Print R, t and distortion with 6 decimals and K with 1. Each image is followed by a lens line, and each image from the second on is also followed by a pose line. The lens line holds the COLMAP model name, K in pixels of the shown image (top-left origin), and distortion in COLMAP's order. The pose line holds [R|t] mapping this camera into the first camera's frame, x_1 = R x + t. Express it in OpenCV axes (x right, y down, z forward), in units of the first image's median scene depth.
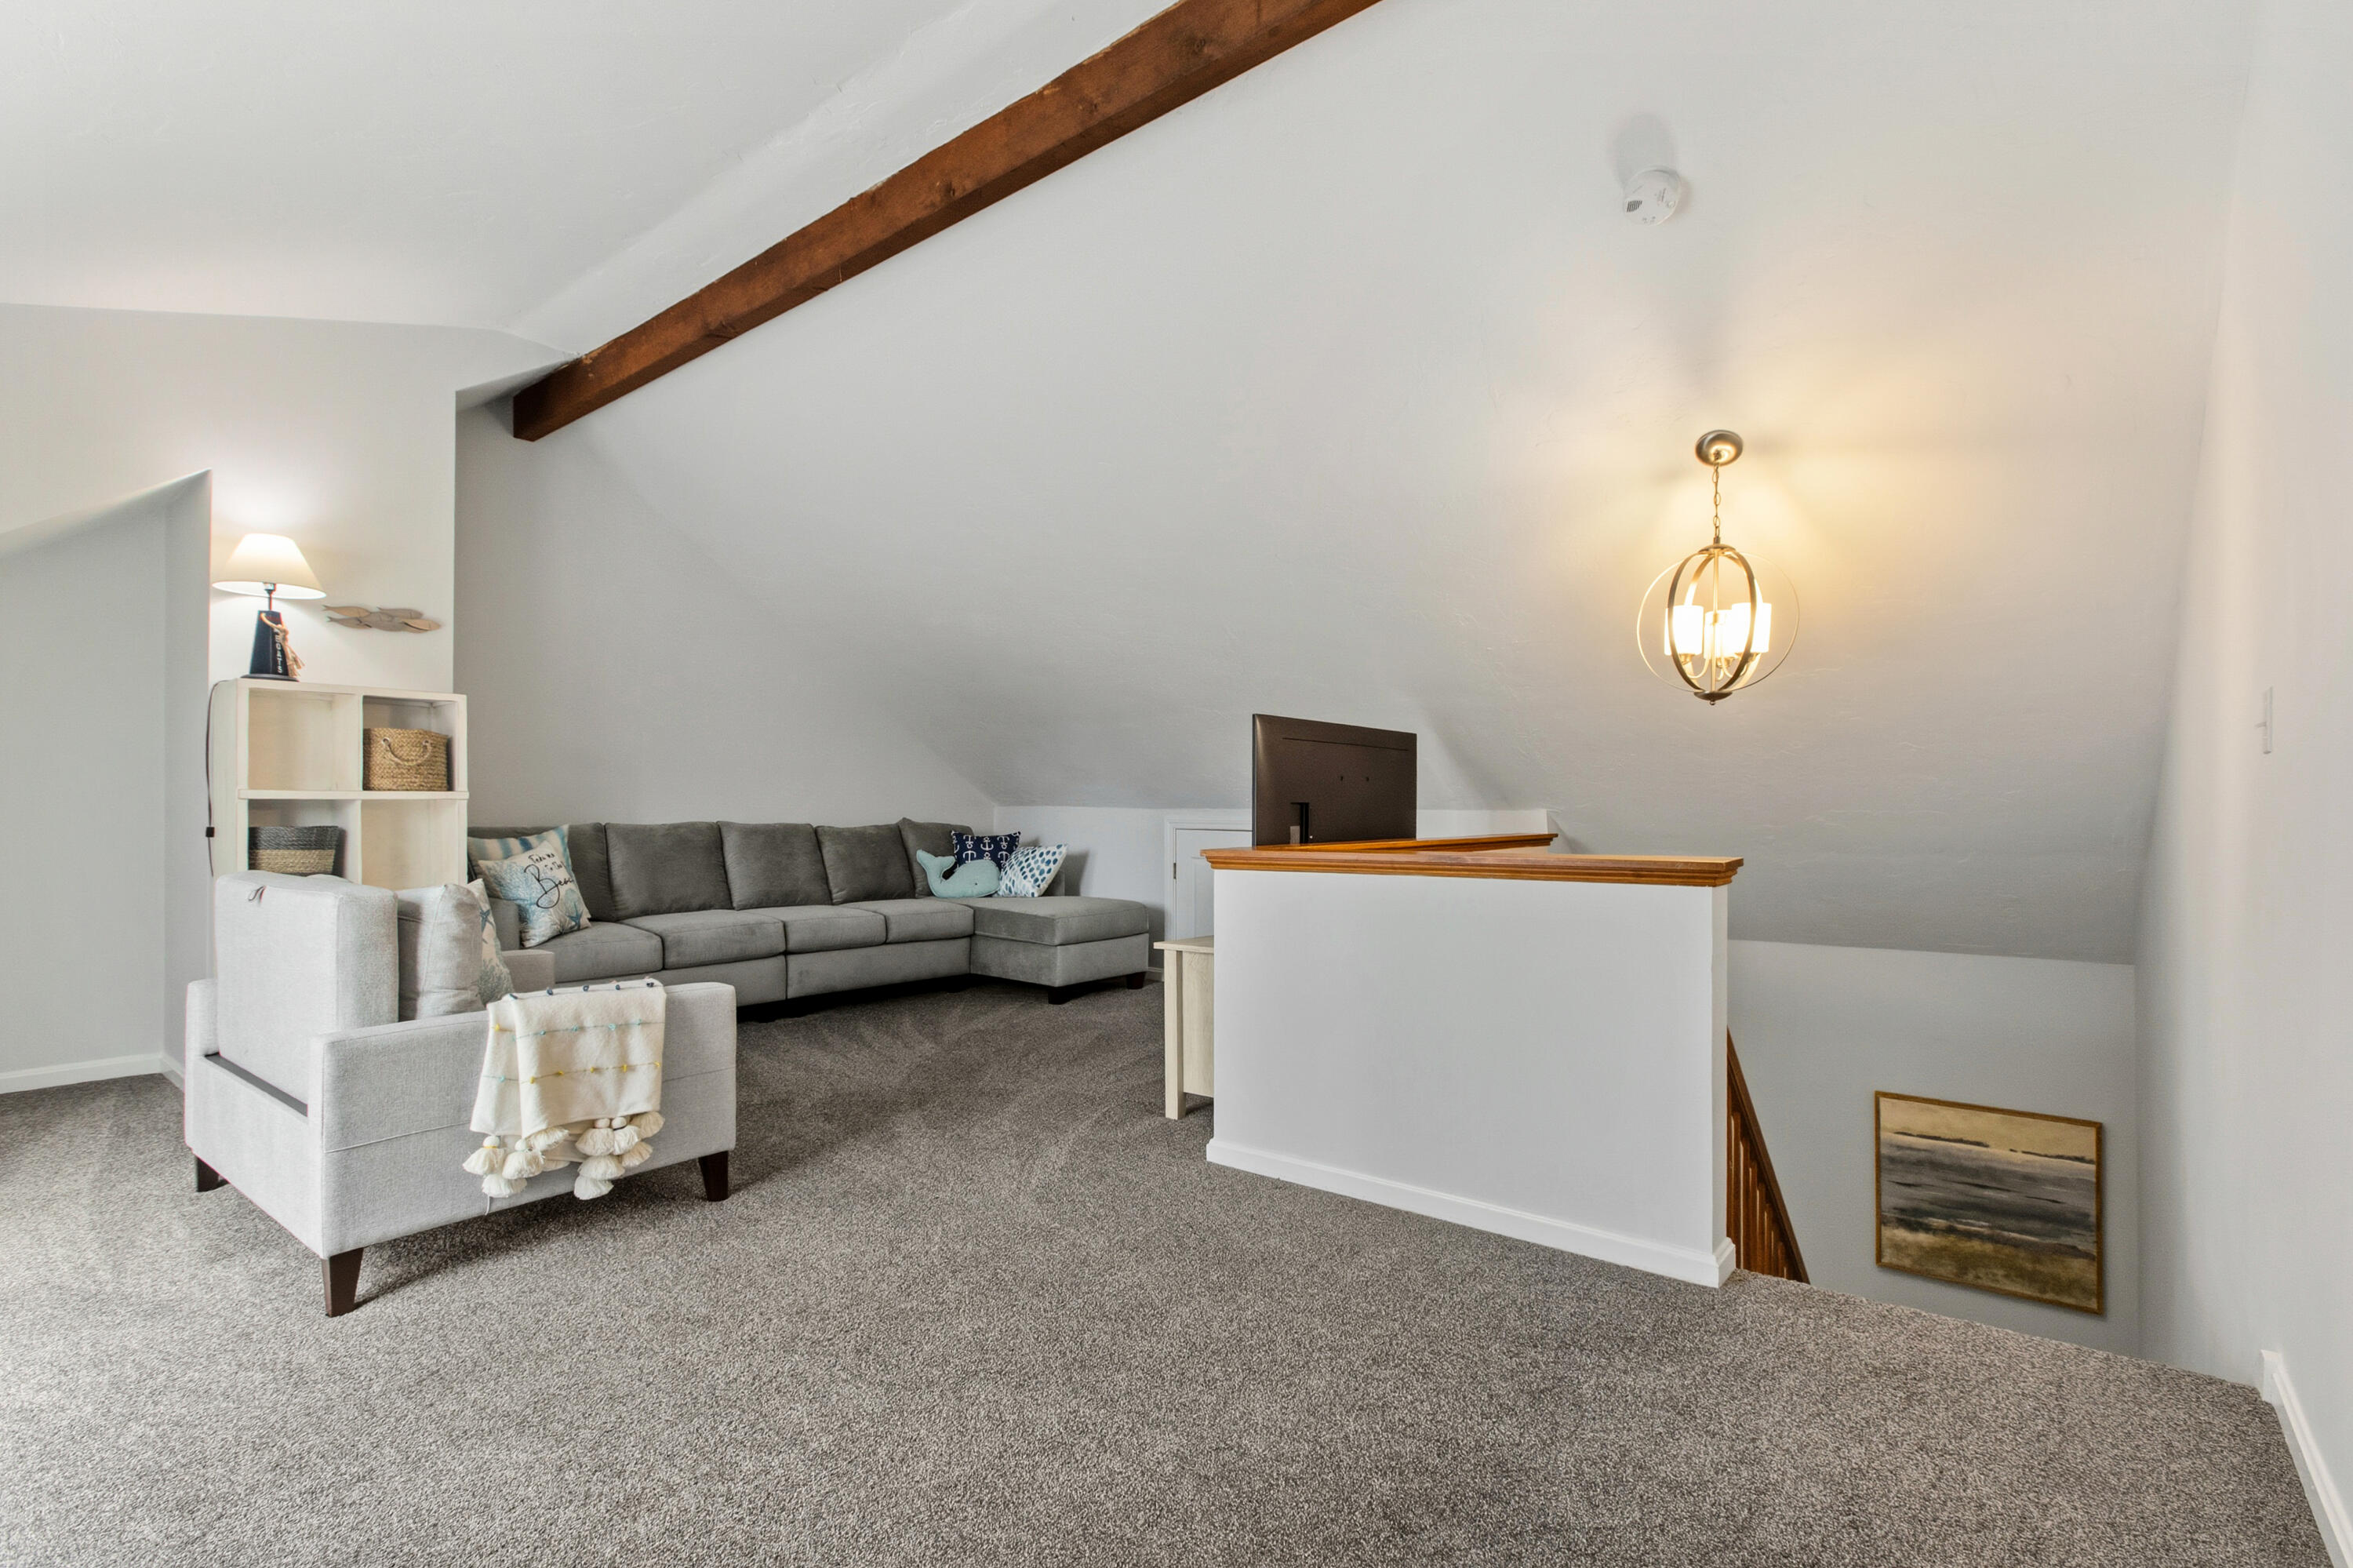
lens RADIAL K [[1057.4, 0, 1186.8], [0, 1057.4, 795.4], [0, 0, 1]] dist [0.000105, -0.000173]
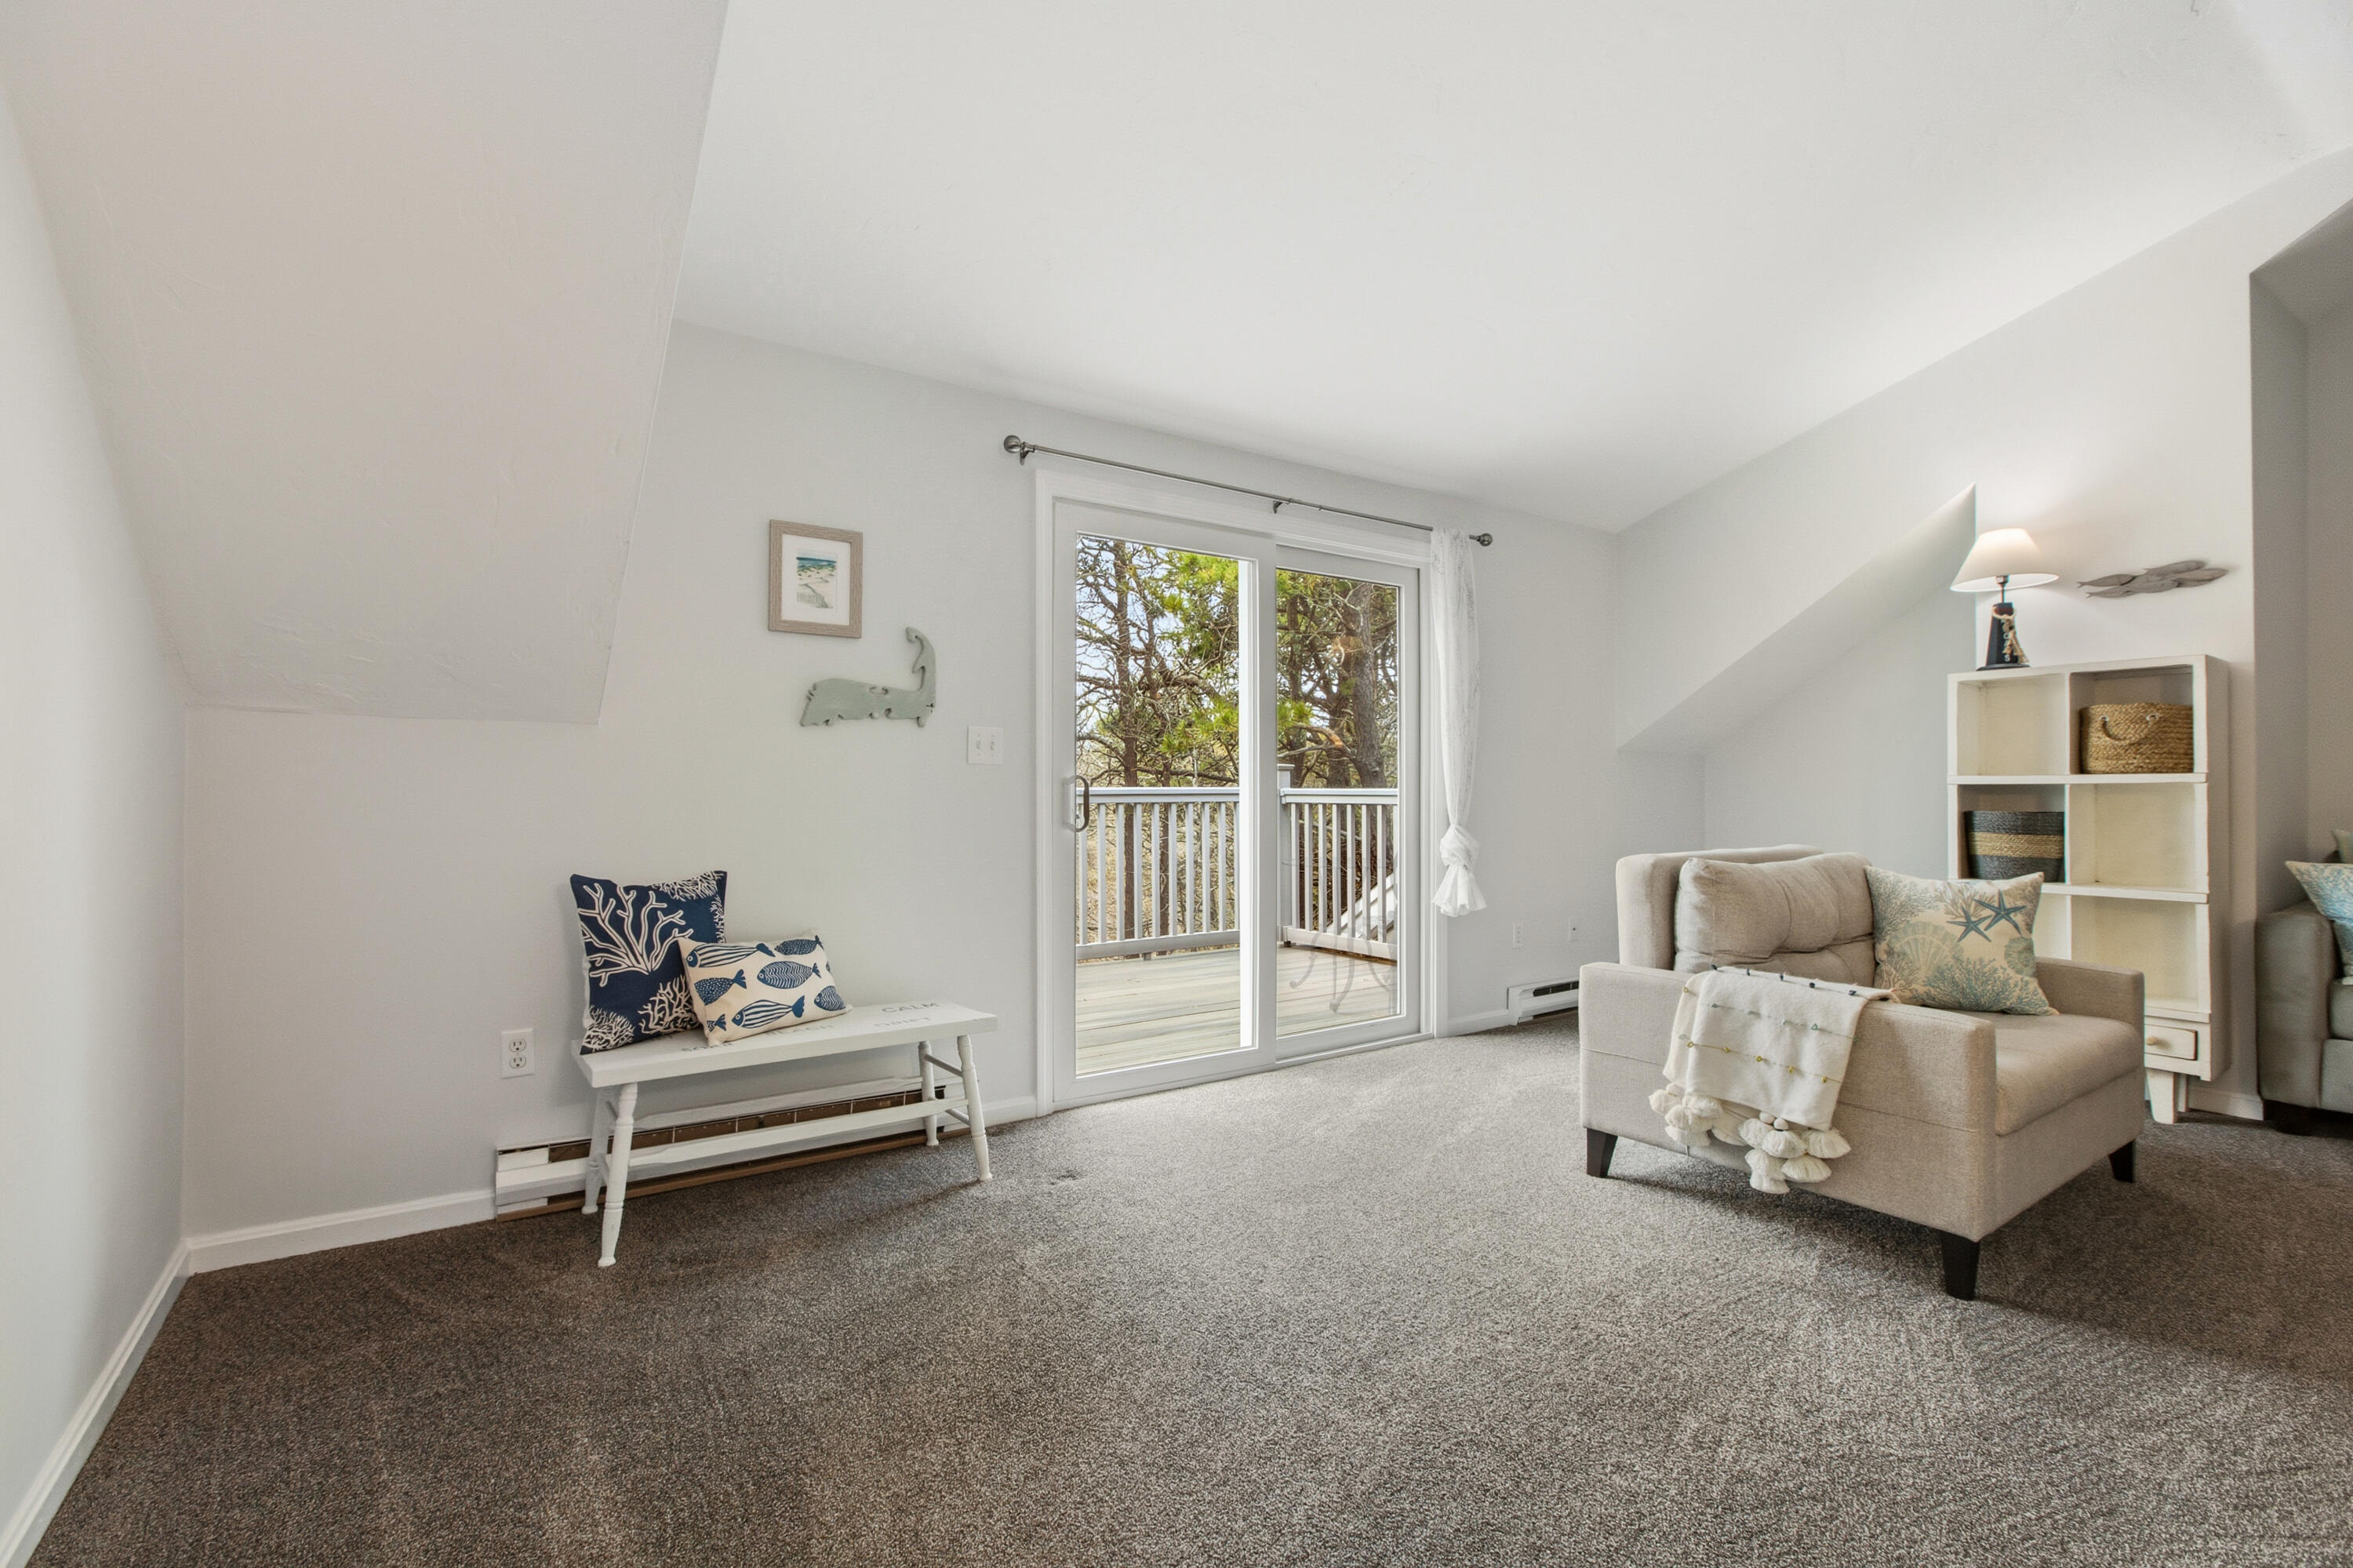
lens RADIAL K [[1057.4, 0, 1185.0], [0, 1057.4, 787.7], [0, 0, 1]] dist [0.000105, -0.000173]
pose [[-0.283911, -0.006700, -0.958827, 0.370017], [0.008760, 0.999916, -0.009581, 0.010179], [0.958811, -0.011119, -0.283828, 0.544908]]
